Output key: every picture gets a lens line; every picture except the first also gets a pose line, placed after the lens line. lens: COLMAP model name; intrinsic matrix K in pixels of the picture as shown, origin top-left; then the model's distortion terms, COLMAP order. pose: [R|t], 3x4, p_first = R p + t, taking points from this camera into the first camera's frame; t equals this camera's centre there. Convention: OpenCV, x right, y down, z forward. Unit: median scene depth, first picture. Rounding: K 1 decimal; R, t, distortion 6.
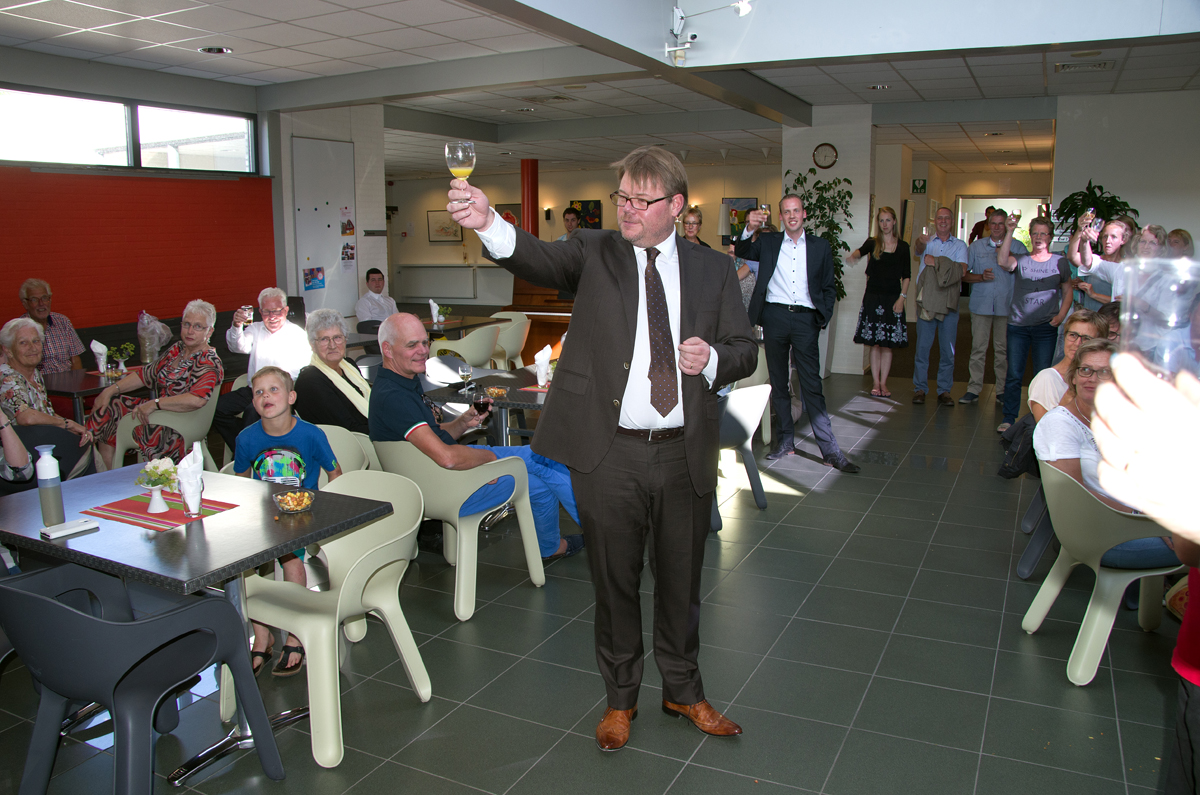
lens RADIAL K [[922.6, 0, 602.4], [0, 922.6, 397.3], [0, 0, 1]] dist [-0.128916, 0.030295]
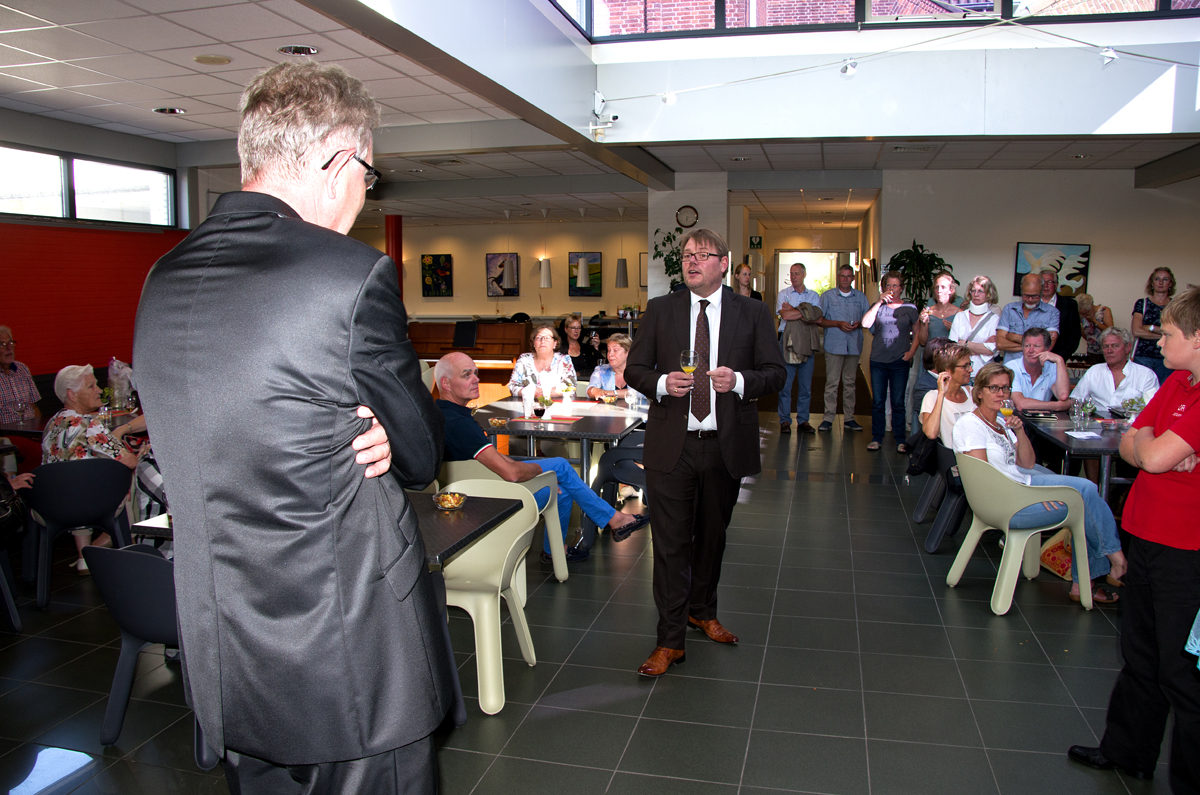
lens RADIAL K [[922.6, 0, 595.8], [0, 922.6, 401.1], [0, 0, 1]] dist [-0.128916, 0.030295]
pose [[0.977045, -0.022318, 0.211862, -0.135998], [0.032981, 0.998354, -0.046931, 0.014901], [-0.210466, 0.052841, 0.976172, -0.091744]]
